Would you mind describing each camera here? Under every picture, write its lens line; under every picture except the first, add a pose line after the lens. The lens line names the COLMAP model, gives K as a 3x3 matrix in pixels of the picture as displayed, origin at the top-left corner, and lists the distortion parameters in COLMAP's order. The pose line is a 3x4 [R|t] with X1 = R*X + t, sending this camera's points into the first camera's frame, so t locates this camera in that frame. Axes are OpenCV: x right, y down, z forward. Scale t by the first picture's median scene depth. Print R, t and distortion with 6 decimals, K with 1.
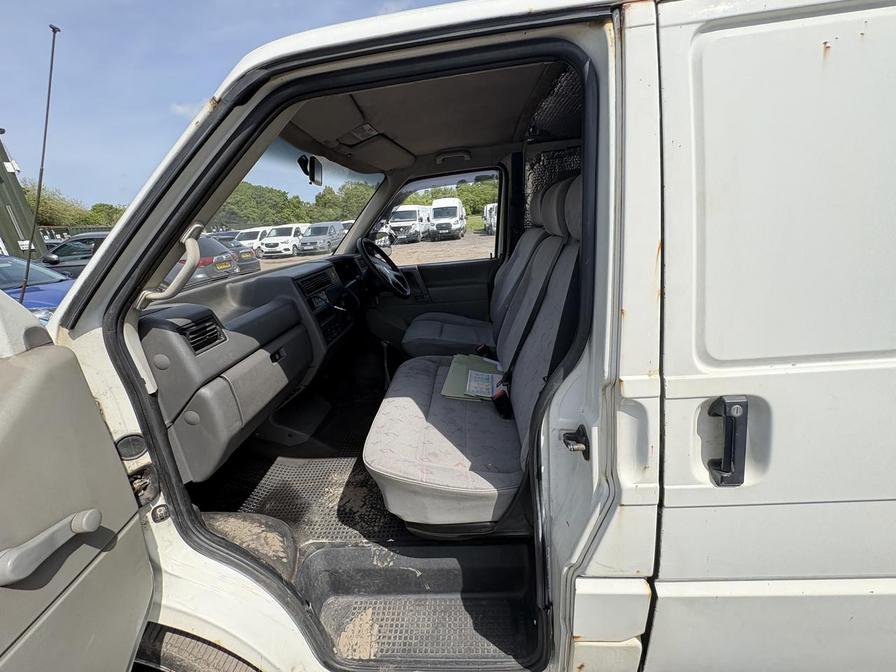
lens RADIAL K [[357.5, 0, 447.8], [0, 357.5, 336.7], [0, 0, 1]] dist [-0.000148, 0.000850]
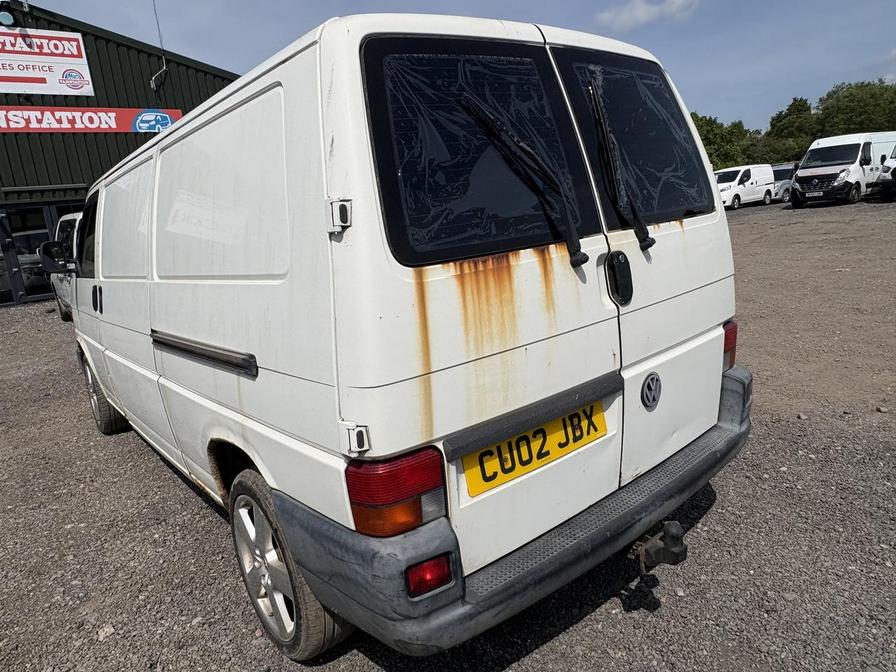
lens RADIAL K [[598.3, 0, 449.4], [0, 598.3, 325.5], [0, 0, 1]] dist [-0.001066, 0.003329]
pose [[0.673665, 0.141628, -0.725339, 2.244197], [-0.177760, 0.983704, 0.026980, -0.062949], [0.717340, 0.110760, 0.687863, -0.179066]]
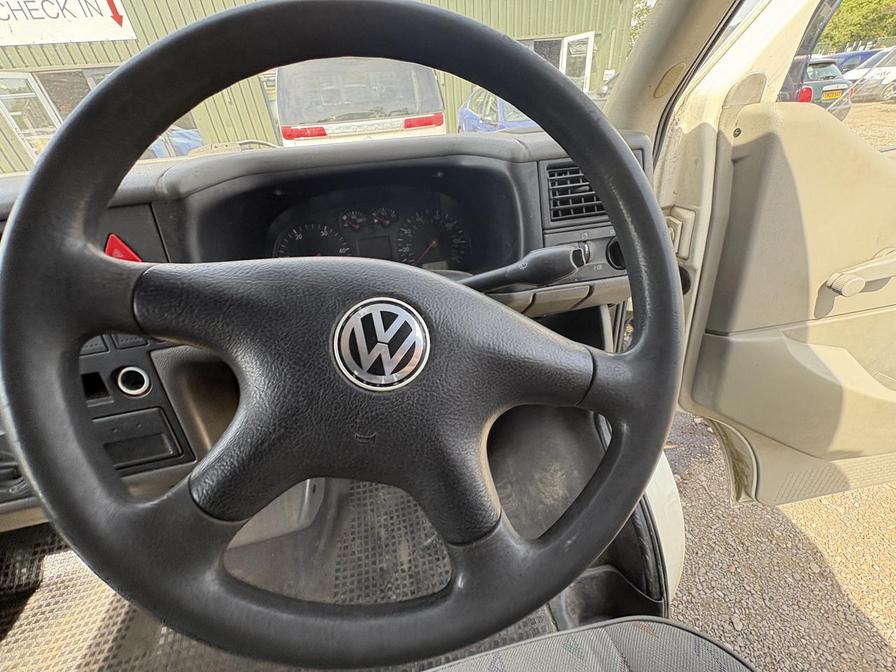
lens RADIAL K [[357.5, 0, 448.3], [0, 357.5, 334.3], [0, 0, 1]] dist [-0.000148, 0.000850]
pose [[0.269249, 0.571199, -0.775395, -0.097554], [-0.248710, 0.819057, 0.517000, -0.238151], [0.930402, 0.053646, 0.362593, 0.937859]]
